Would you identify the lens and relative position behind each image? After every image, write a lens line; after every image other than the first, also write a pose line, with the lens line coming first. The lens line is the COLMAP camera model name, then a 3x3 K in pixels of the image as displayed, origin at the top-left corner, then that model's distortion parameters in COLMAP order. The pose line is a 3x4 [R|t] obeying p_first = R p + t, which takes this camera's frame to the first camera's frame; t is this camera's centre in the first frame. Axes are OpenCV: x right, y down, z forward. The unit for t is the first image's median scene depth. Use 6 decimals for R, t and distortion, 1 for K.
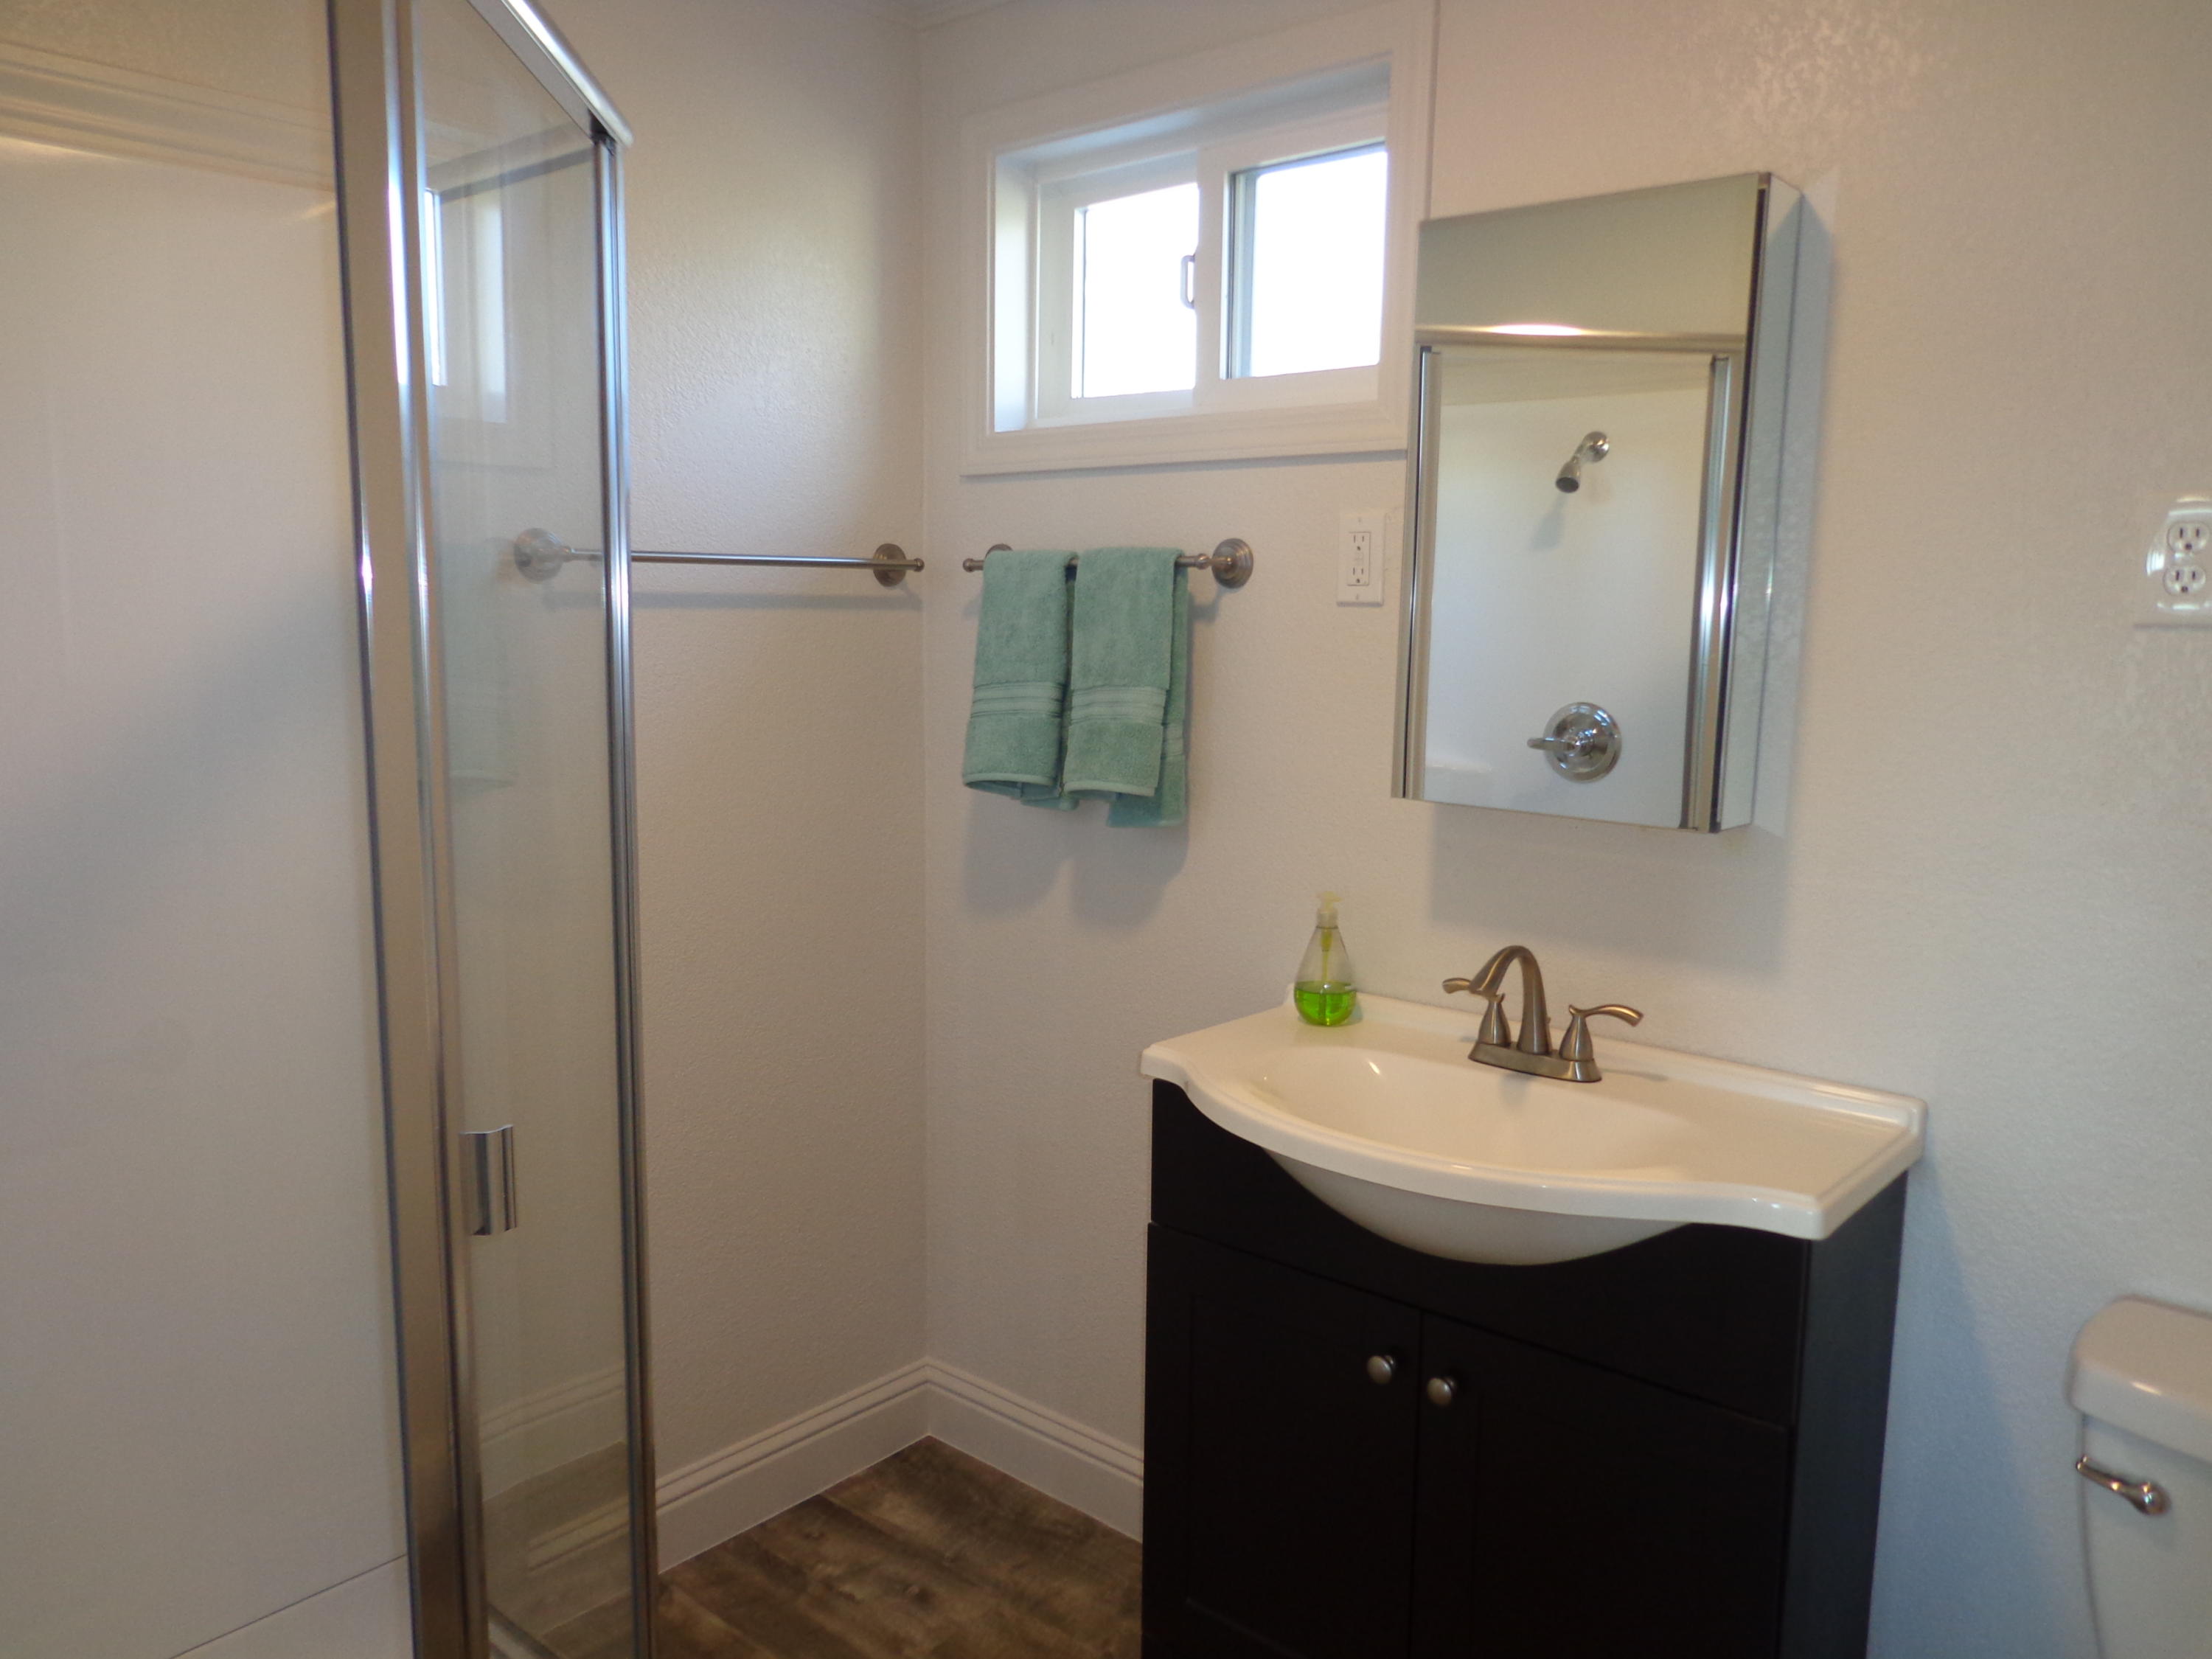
lens RADIAL K [[1629.5, 0, 1106.0], [0, 1629.5, 829.7], [0, 0, 1]] dist [-0.006194, 0.008616]
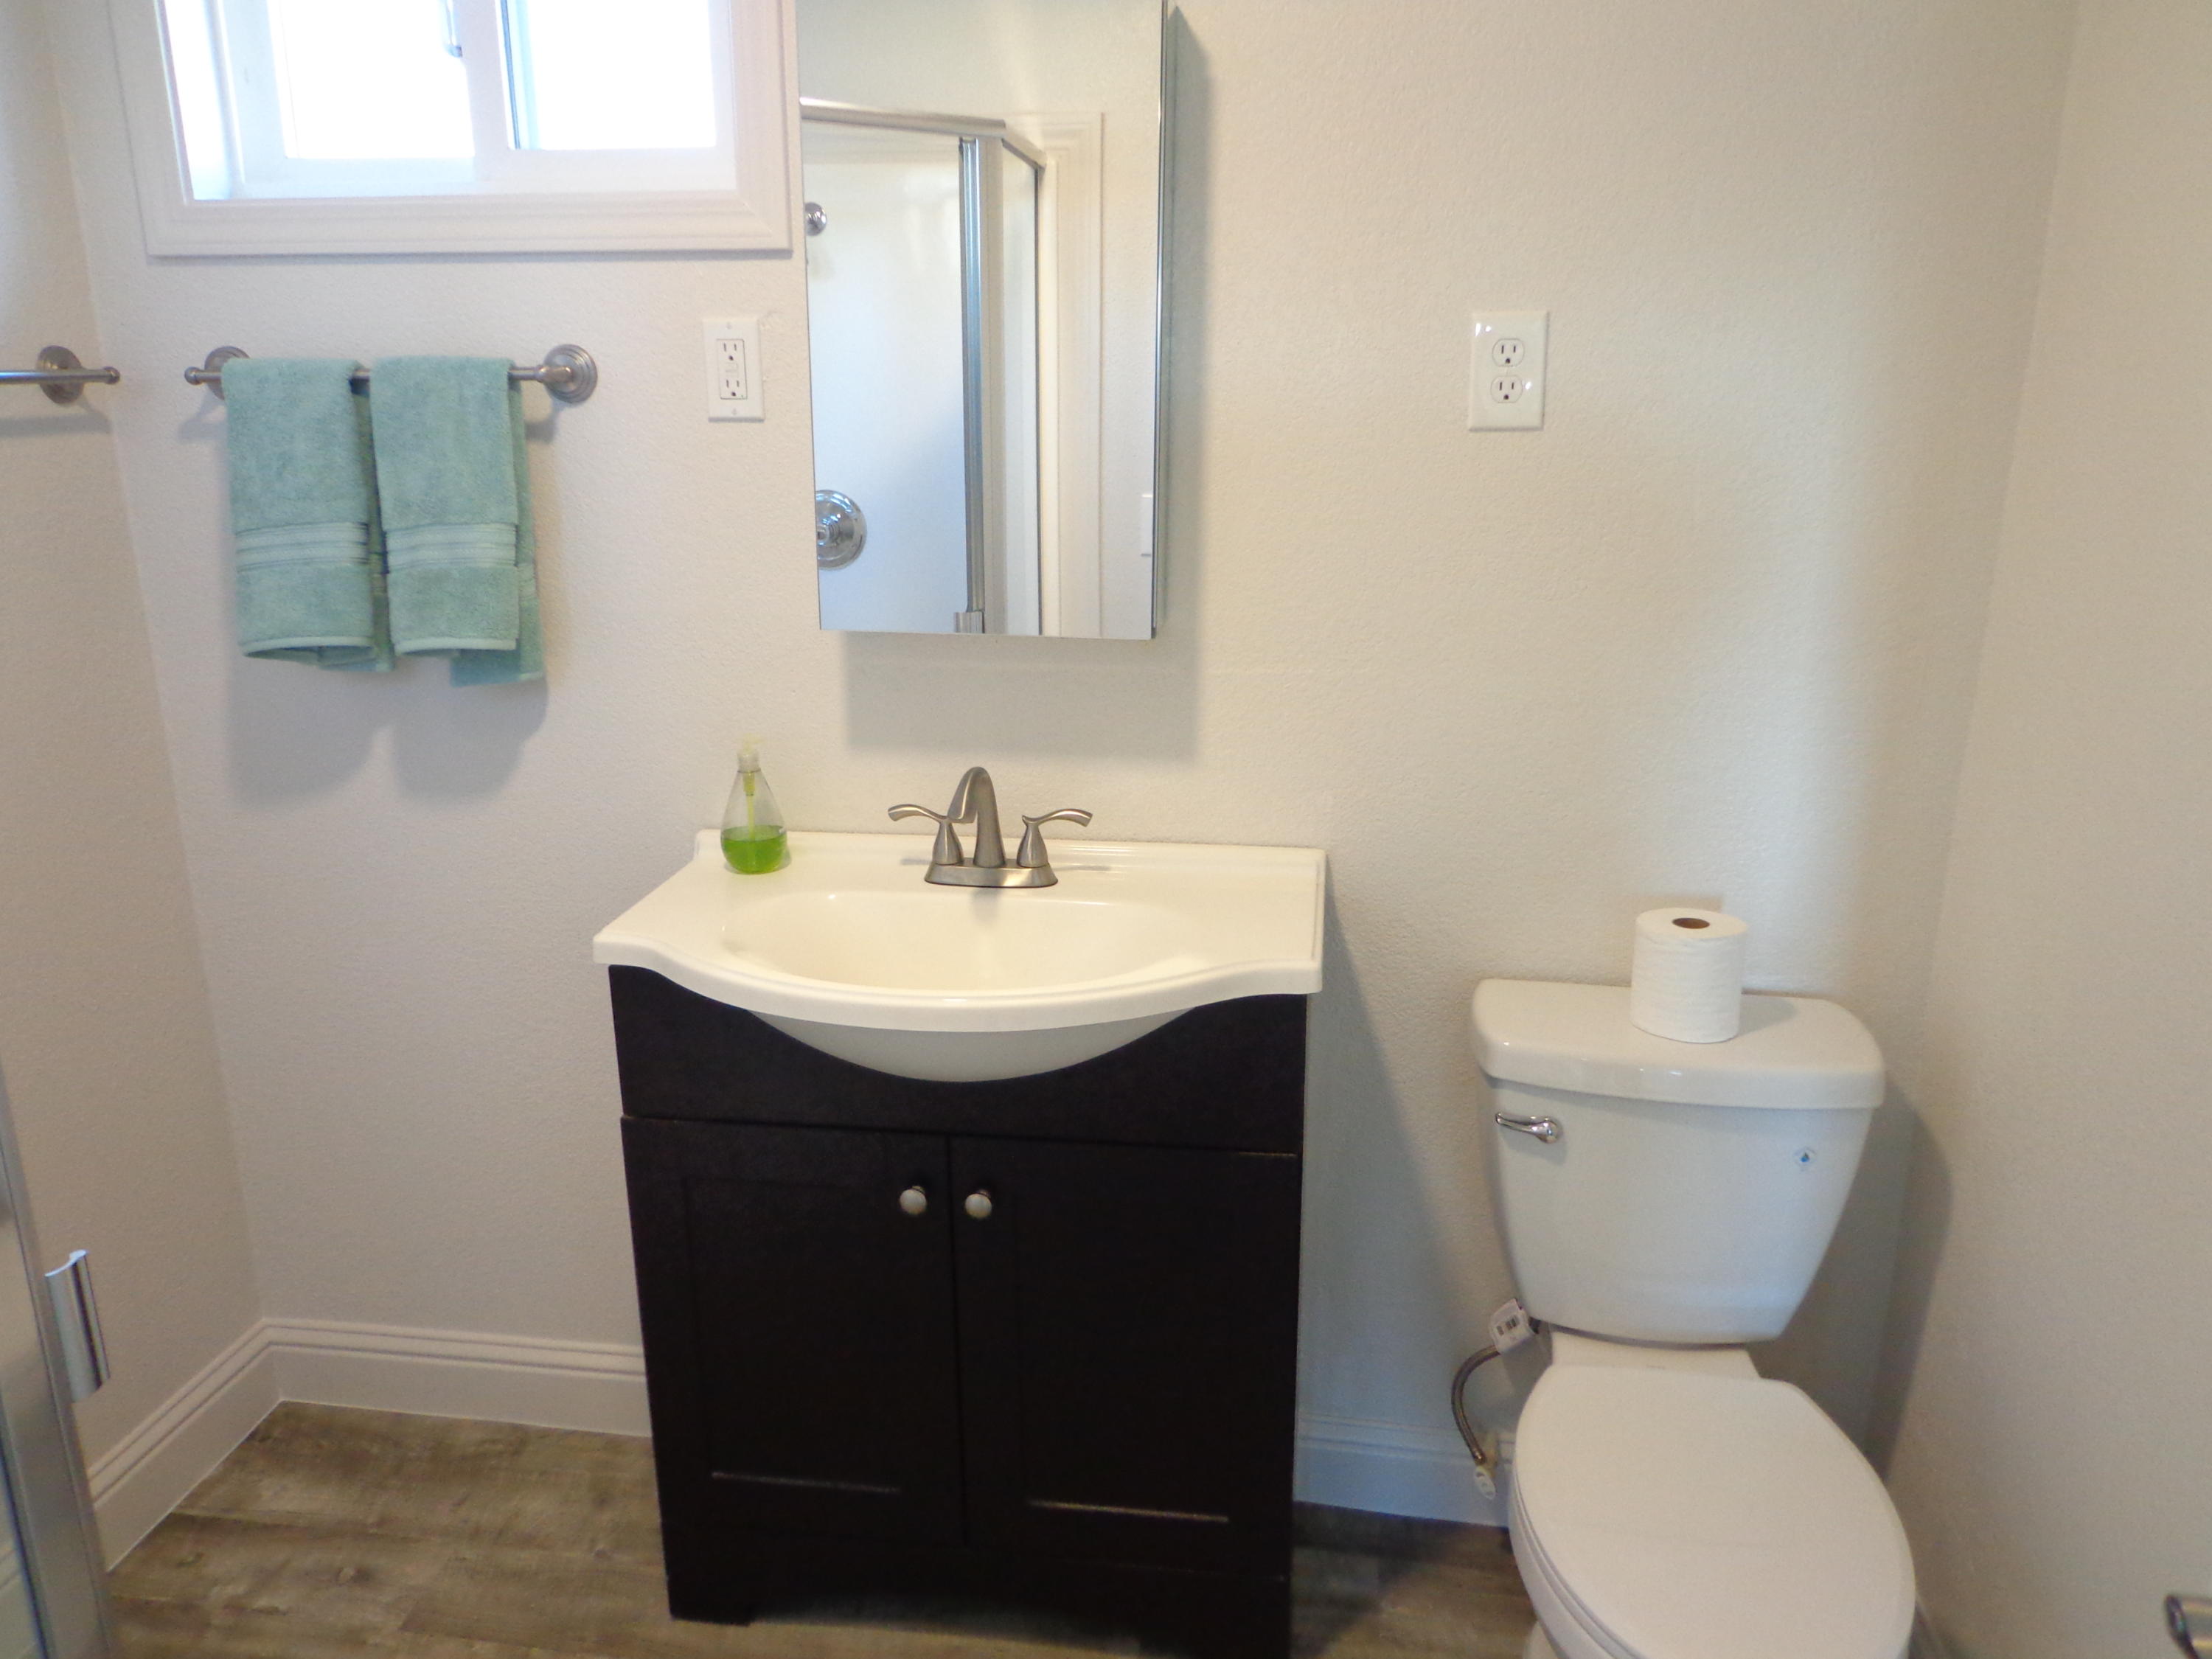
lens RADIAL K [[1629.5, 0, 1107.0], [0, 1629.5, 832.3], [0, 0, 1]] dist [-0.006194, 0.008616]
pose [[0.840609, -0.168648, 0.514718, -0.165922], [0.089614, 0.980498, 0.174909, -0.047055], [-0.534178, -0.100904, 0.839328, 0.081790]]
